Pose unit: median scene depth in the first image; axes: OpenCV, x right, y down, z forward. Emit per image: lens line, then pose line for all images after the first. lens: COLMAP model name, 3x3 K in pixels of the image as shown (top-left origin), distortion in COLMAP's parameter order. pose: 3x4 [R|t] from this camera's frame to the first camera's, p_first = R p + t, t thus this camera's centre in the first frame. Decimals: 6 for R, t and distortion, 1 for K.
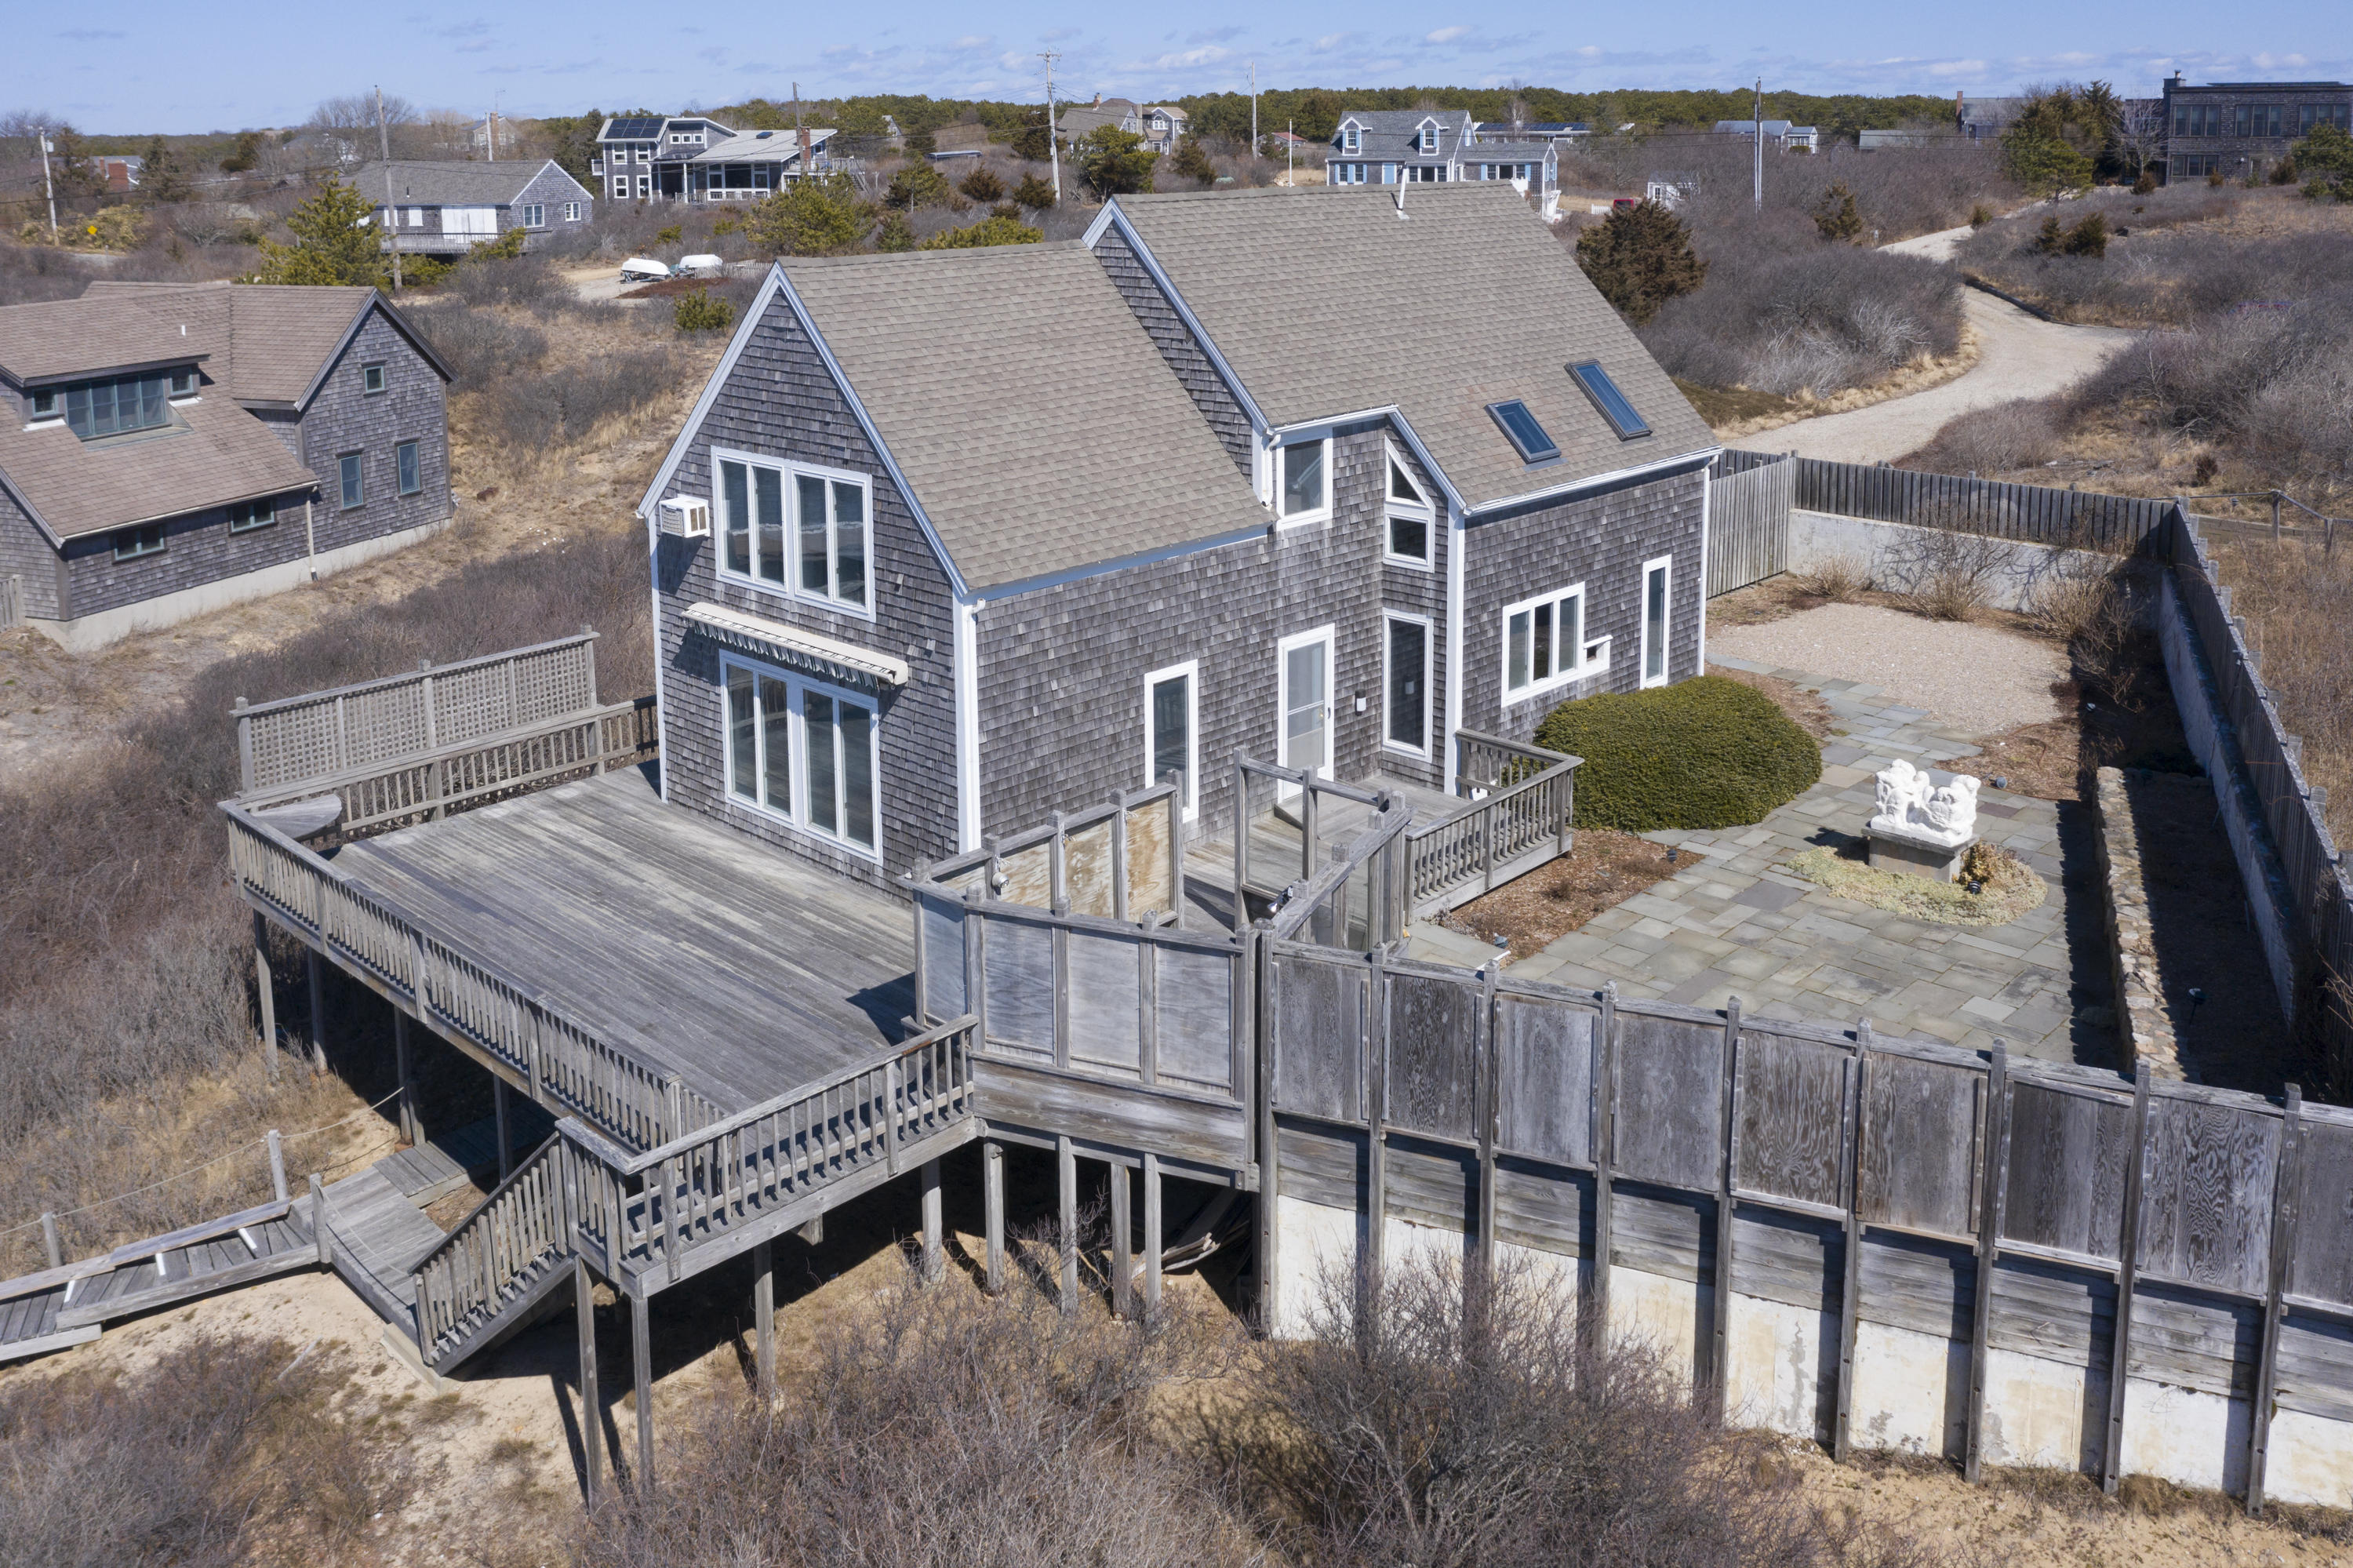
lens RADIAL K [[1925.0, 0, 1234.1], [0, 1925.0, 406.6], [0, 0, 1]] dist [-0.002088, -0.010150]
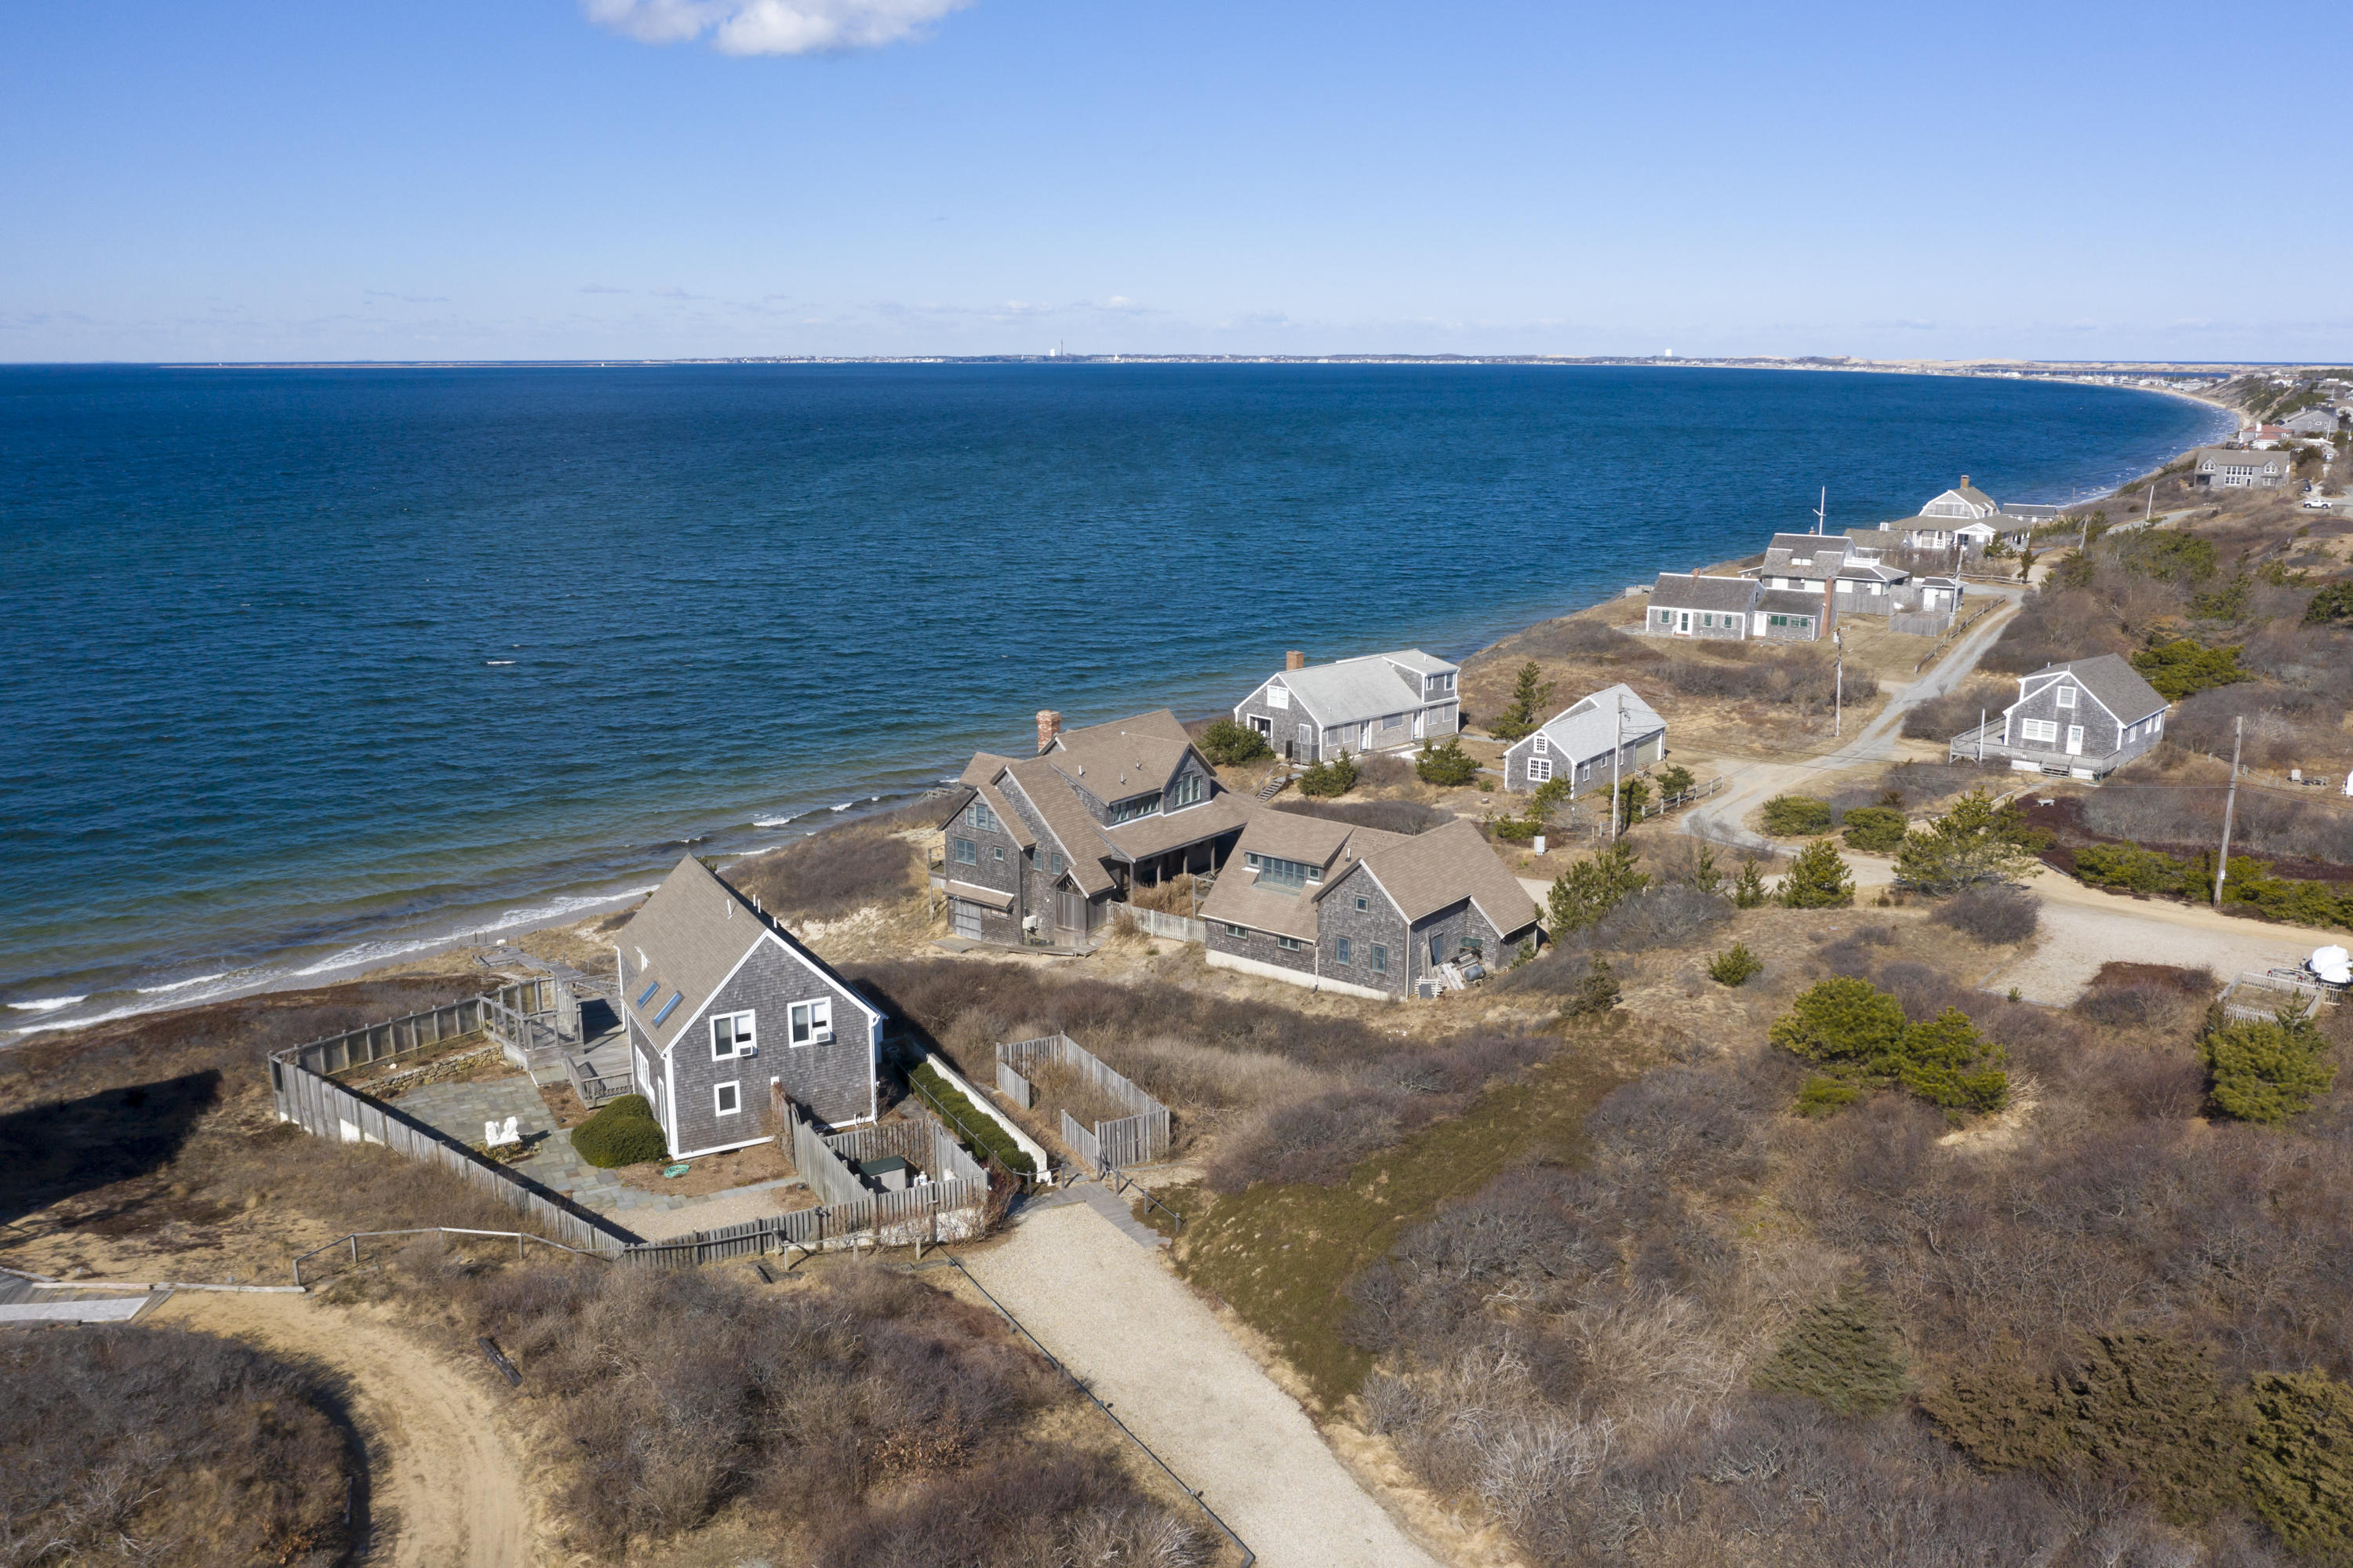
lens RADIAL K [[1884.5, 0, 1176.5], [0, 1884.5, 784.0], [0, 0, 1]] dist [-0.011351, -0.003689]
pose [[-0.326654, 0.225526, -0.917843, 2.607725], [-0.124857, 0.952306, 0.278430, -1.264474], [0.936861, 0.205550, -0.282916, 2.732456]]
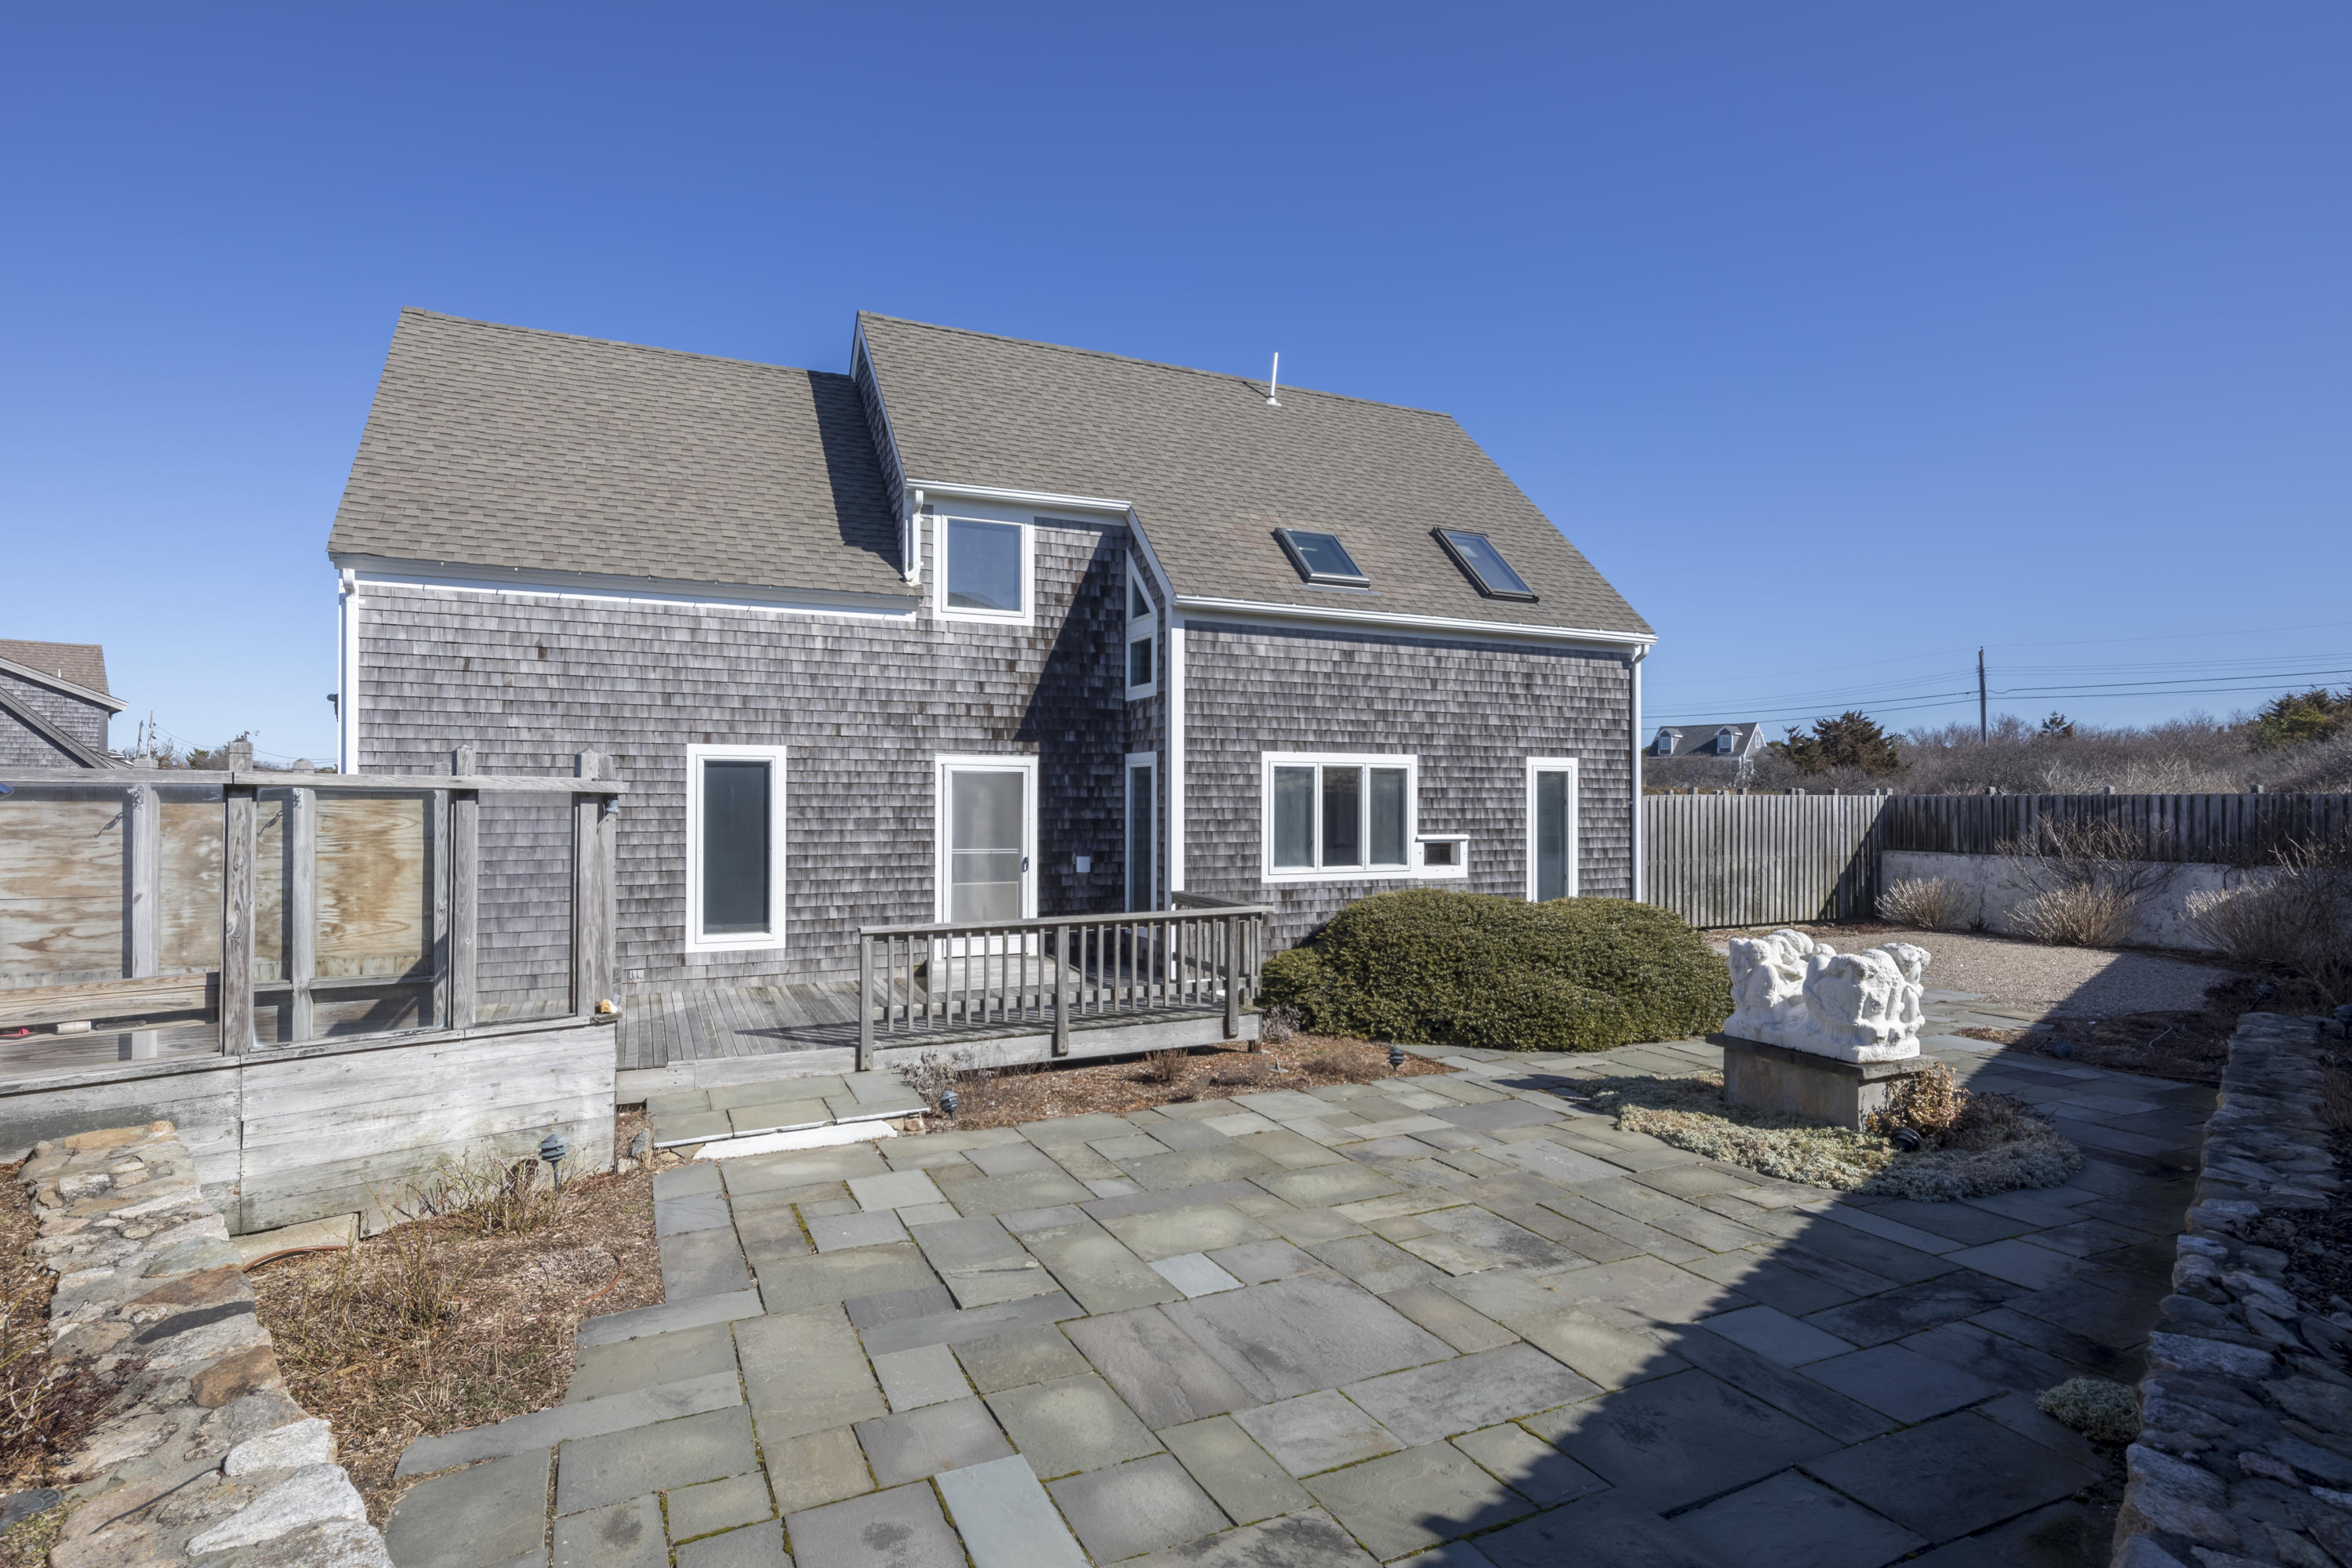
lens RADIAL K [[1131.0, 0, 1176.0], [0, 1131.0, 784.0], [0, 0, 1]] dist [0.011695, 0.000053]
pose [[0.923762, -0.004228, -0.382945, 0.317013], [-0.056921, 0.987317, -0.148207, 0.209129], [0.378714, 0.158705, 0.911805, 0.629311]]
